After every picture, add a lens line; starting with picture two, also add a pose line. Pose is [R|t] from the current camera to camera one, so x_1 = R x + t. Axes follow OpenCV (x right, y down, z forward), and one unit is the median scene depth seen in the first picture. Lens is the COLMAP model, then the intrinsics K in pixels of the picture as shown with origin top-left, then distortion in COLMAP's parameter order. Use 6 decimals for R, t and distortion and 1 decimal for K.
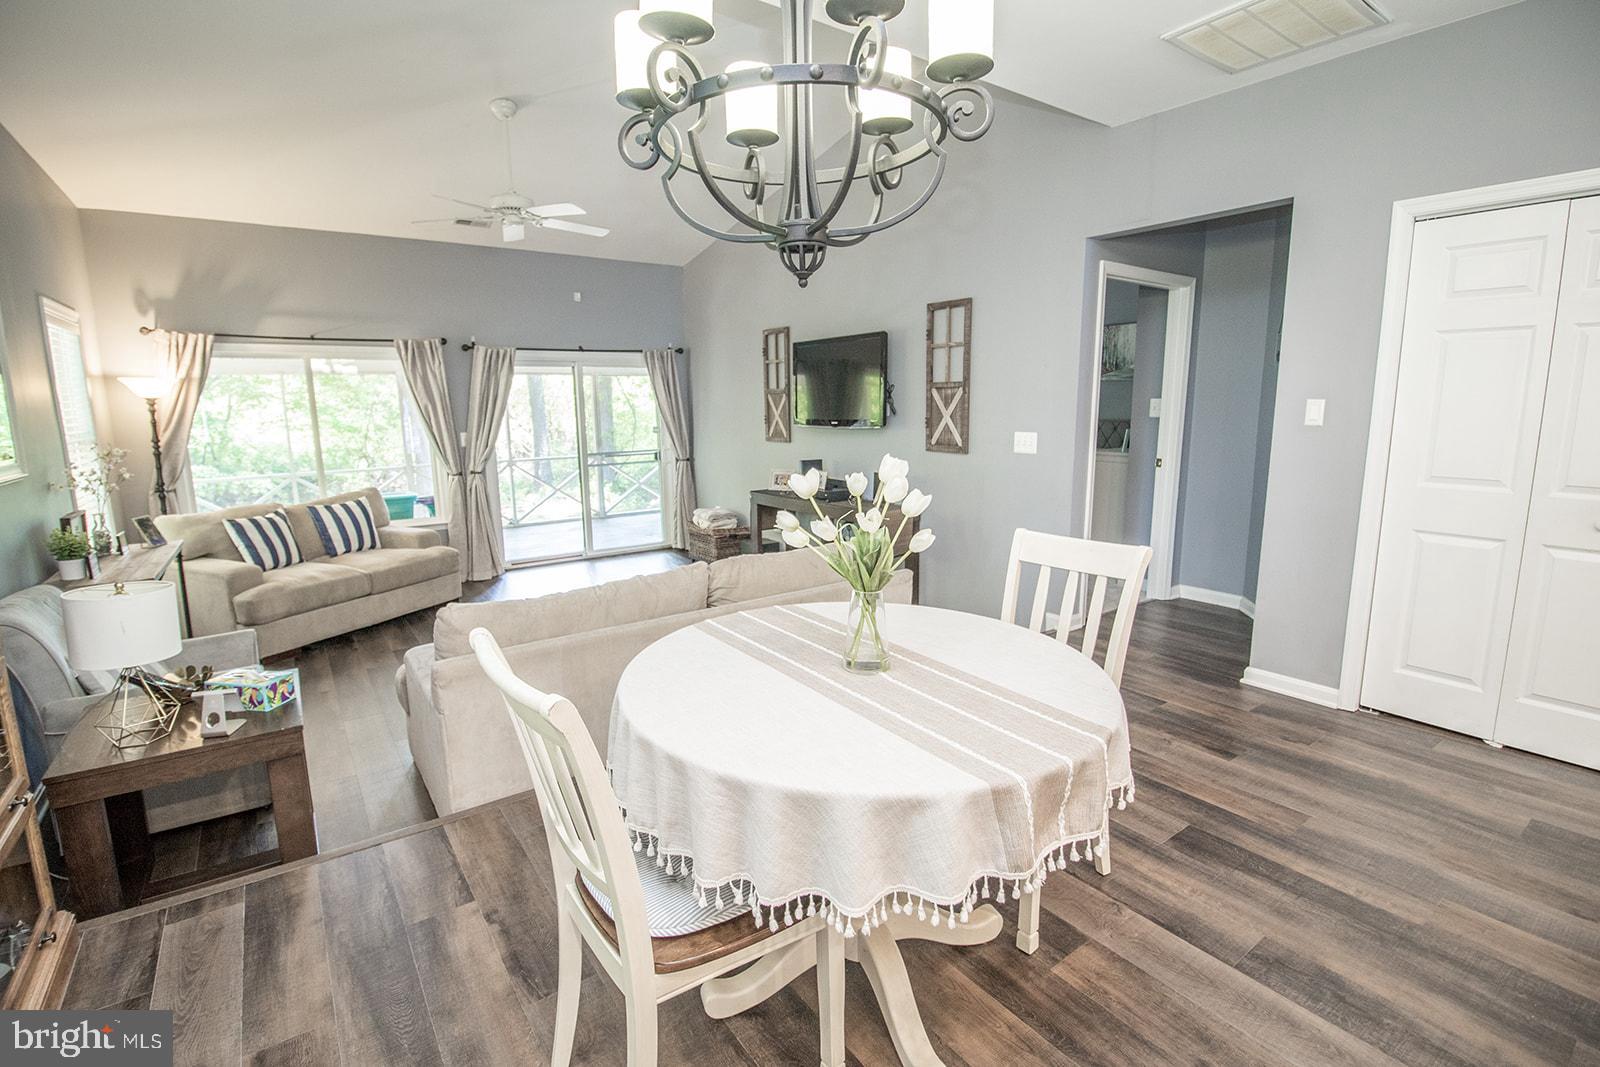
lens RADIAL K [[735.3, 0, 799.7], [0, 735.3, 527.3], [0, 0, 1]] dist [-0.001435, -0.012201]
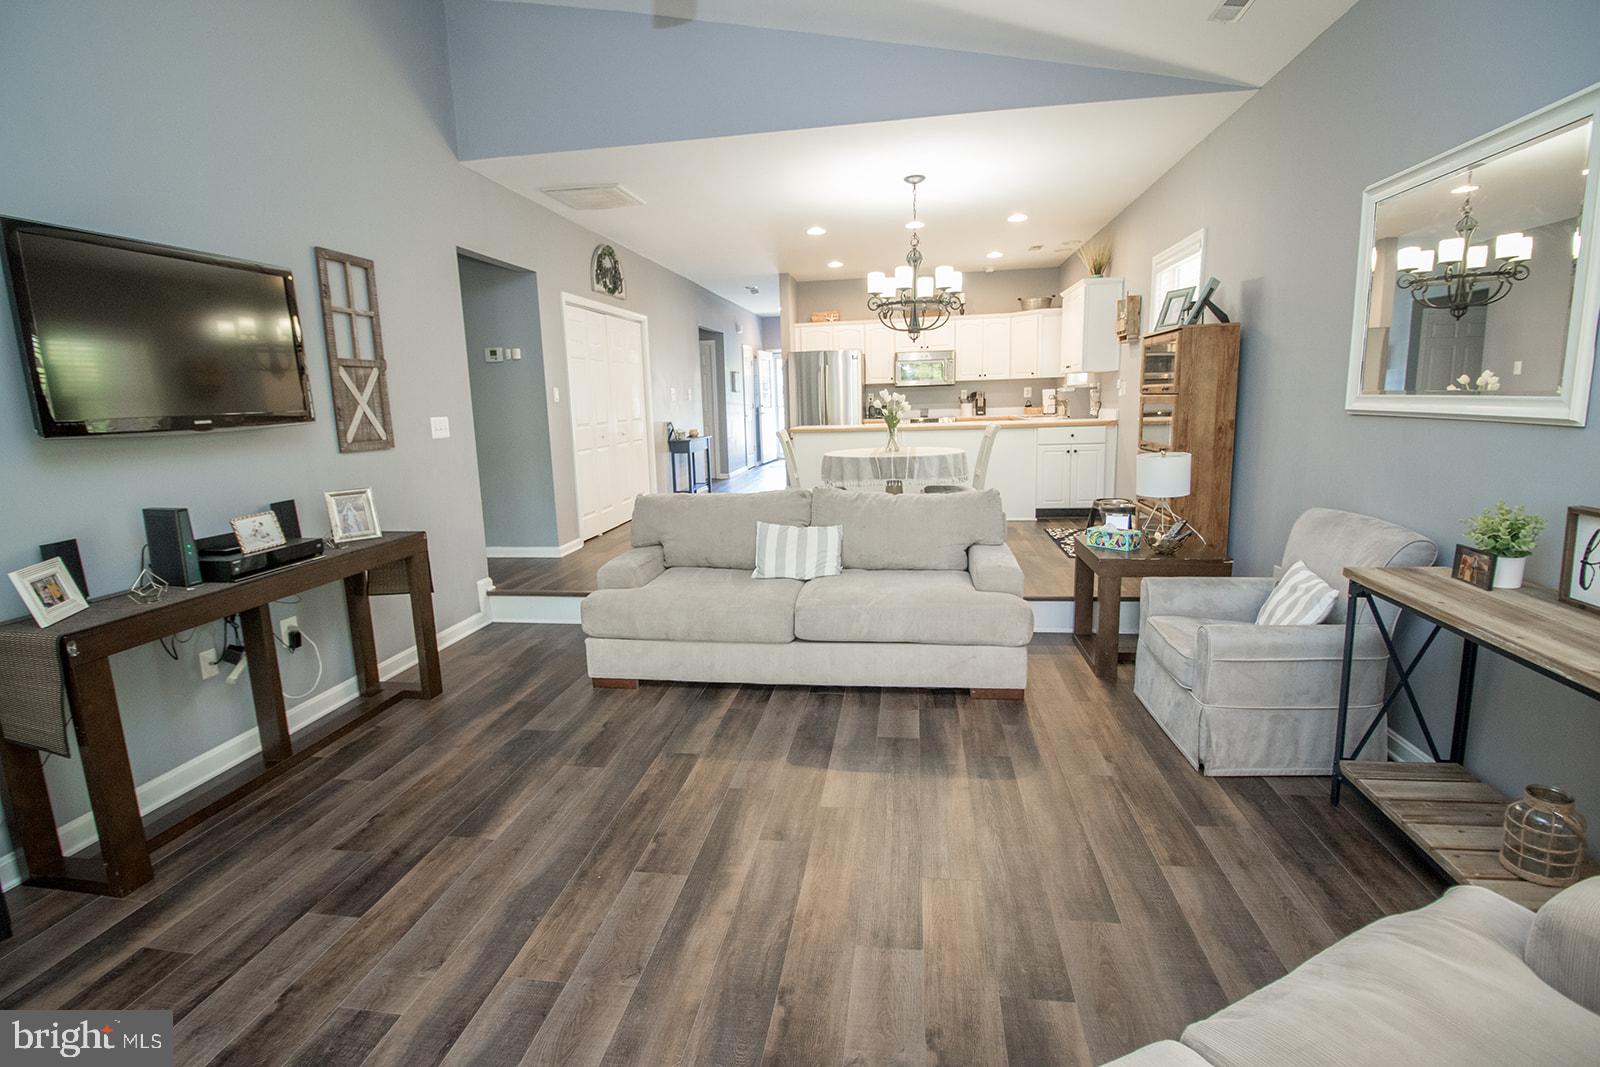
lens RADIAL K [[735.3, 0, 795.7], [0, 735.3, 525.3], [0, 0, 1]] dist [-0.001435, -0.012201]
pose [[-0.711106, -0.086674, 0.697722, -0.659631], [0.159305, 0.946701, 0.279964, -0.169318], [-0.684800, 0.310235, -0.659397, 1.207089]]
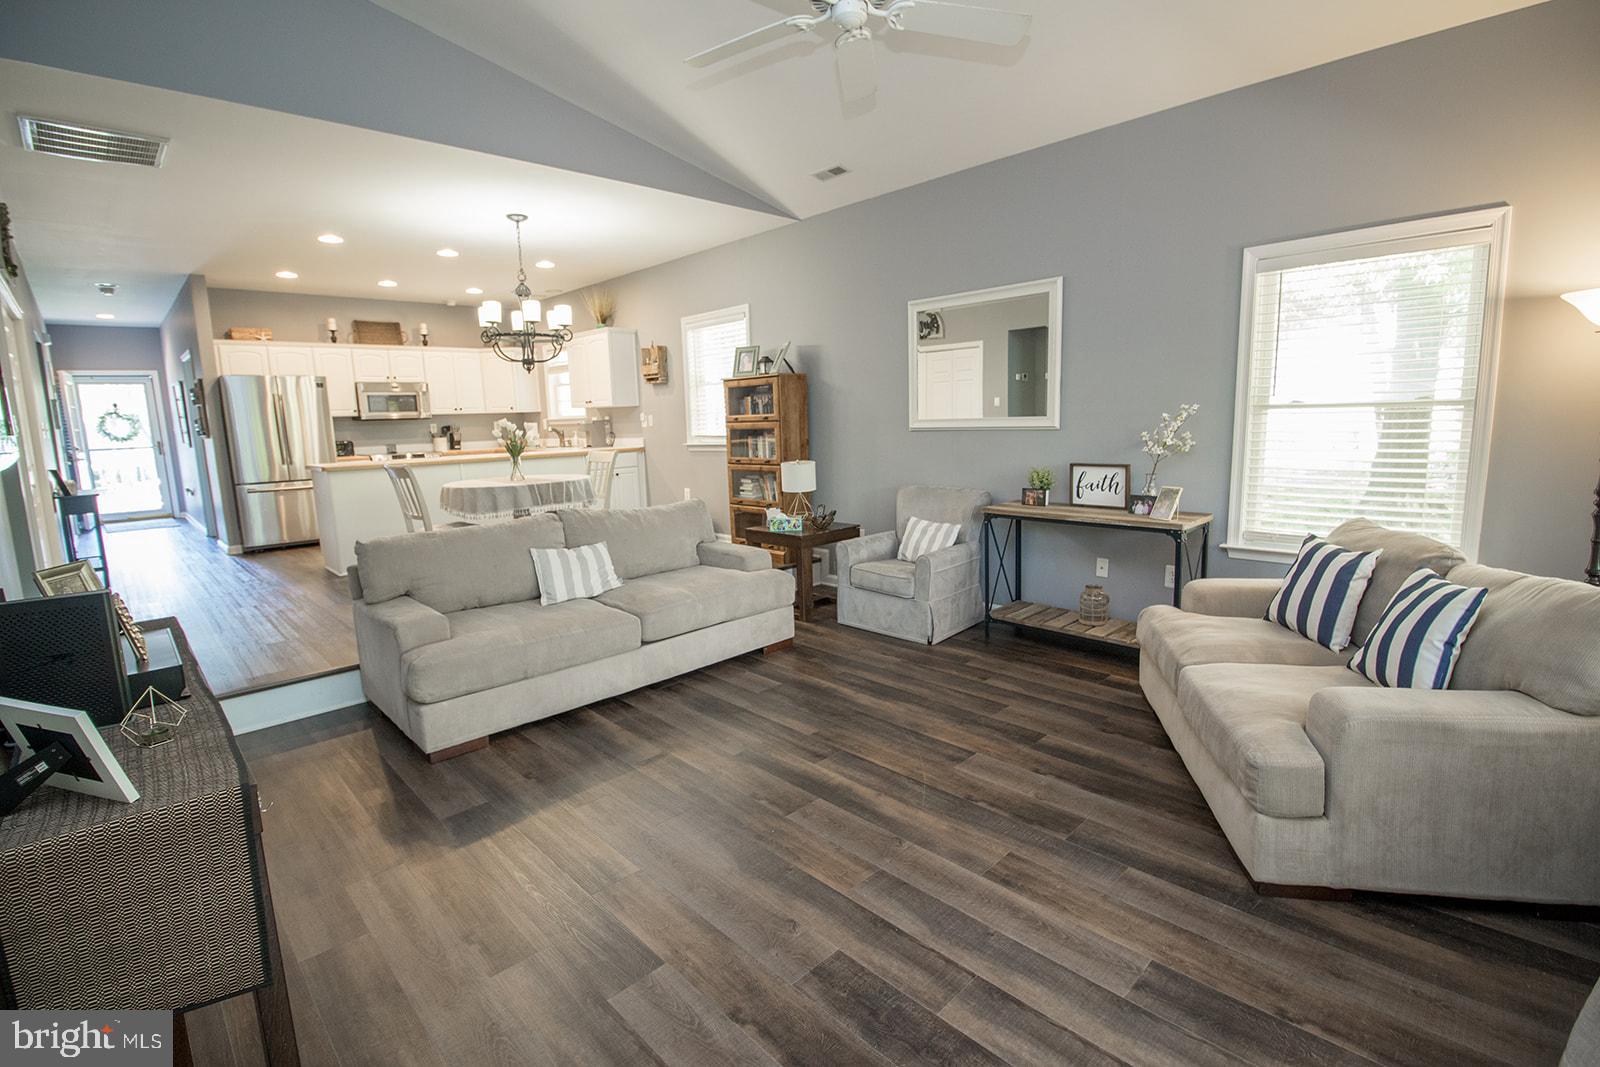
lens RADIAL K [[735.3, 0, 801.1], [0, 735.3, 528.2], [0, 0, 1]] dist [-0.001435, -0.012201]
pose [[-0.988426, 0.063792, -0.137640, -0.240680], [0.016718, 0.947570, 0.319110, -0.220630], [0.150780, 0.313116, -0.937669, 1.475664]]
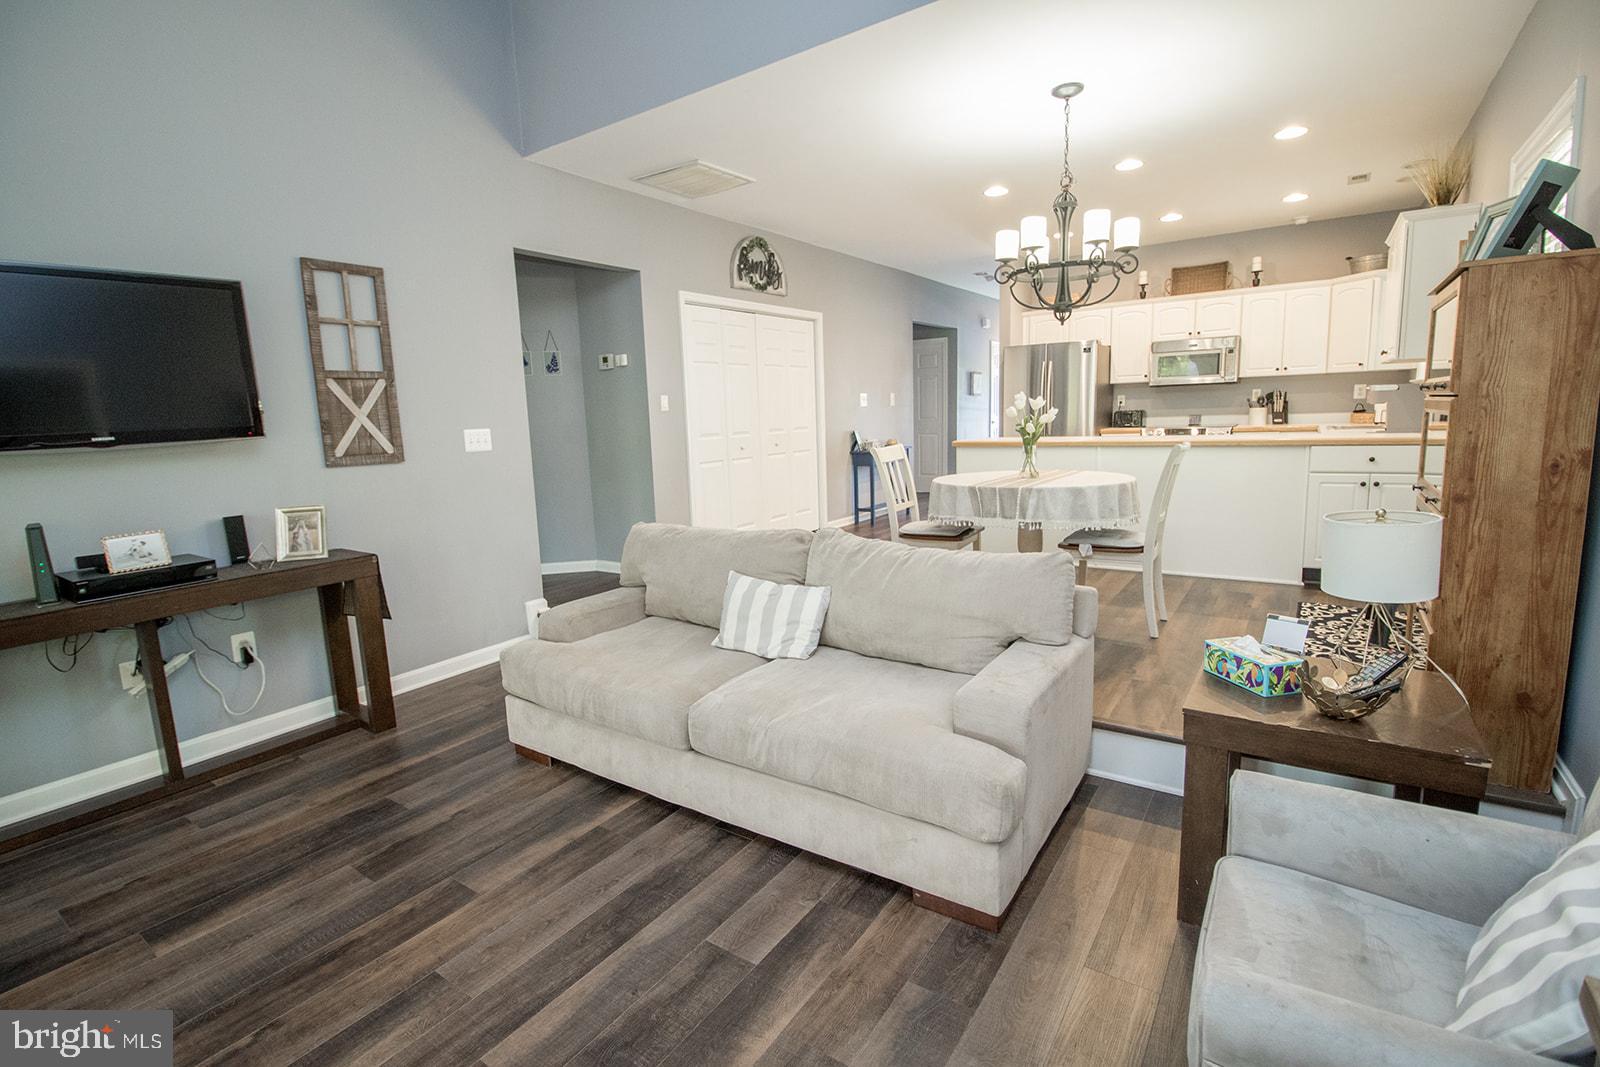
lens RADIAL K [[735.3, 0, 799.6], [0, 735.3, 527.7], [0, 0, 1]] dist [-0.001435, -0.012201]
pose [[-0.336591, -0.121613, 0.933765, -0.650851], [0.202479, 0.959082, 0.197897, -0.096988], [-0.919624, 0.255678, -0.298194, 0.819000]]
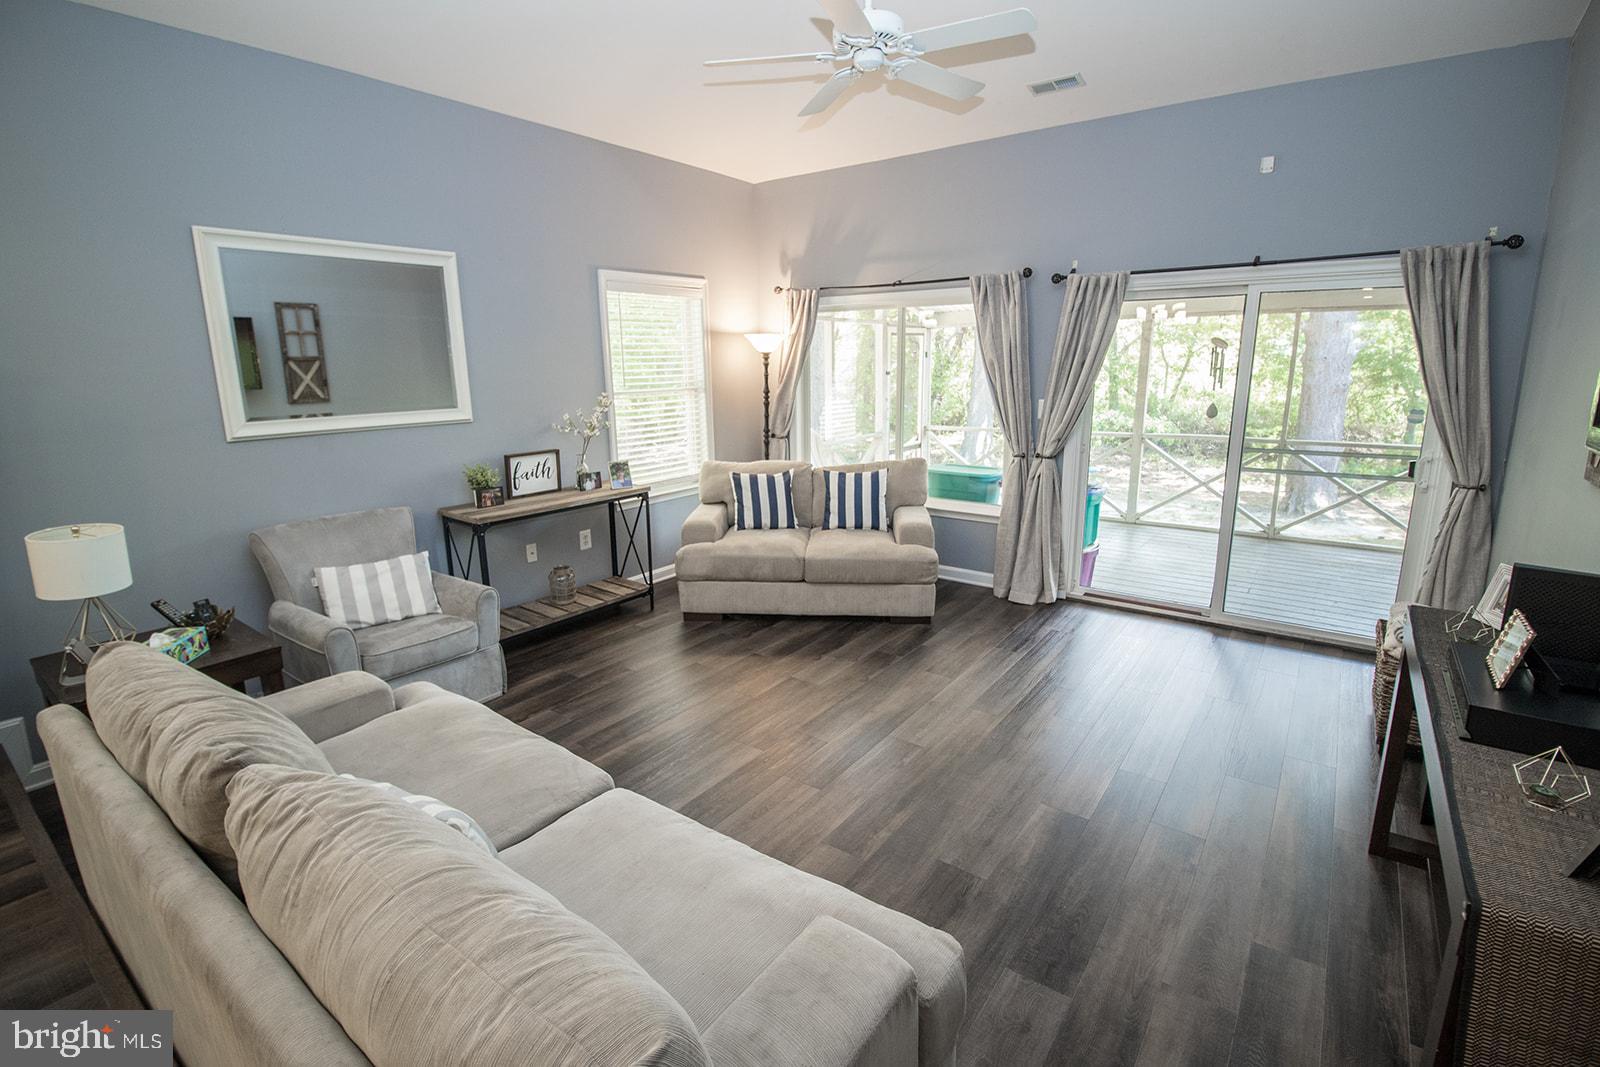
lens RADIAL K [[735.3, 0, 796.4], [0, 735.3, 517.3], [0, 0, 1]] dist [-0.001435, -0.012201]
pose [[0.304108, 0.211172, -0.928937, 0.215881], [-0.153745, 0.973218, 0.170907, -0.135270], [0.940149, 0.090845, 0.328430, 0.719435]]
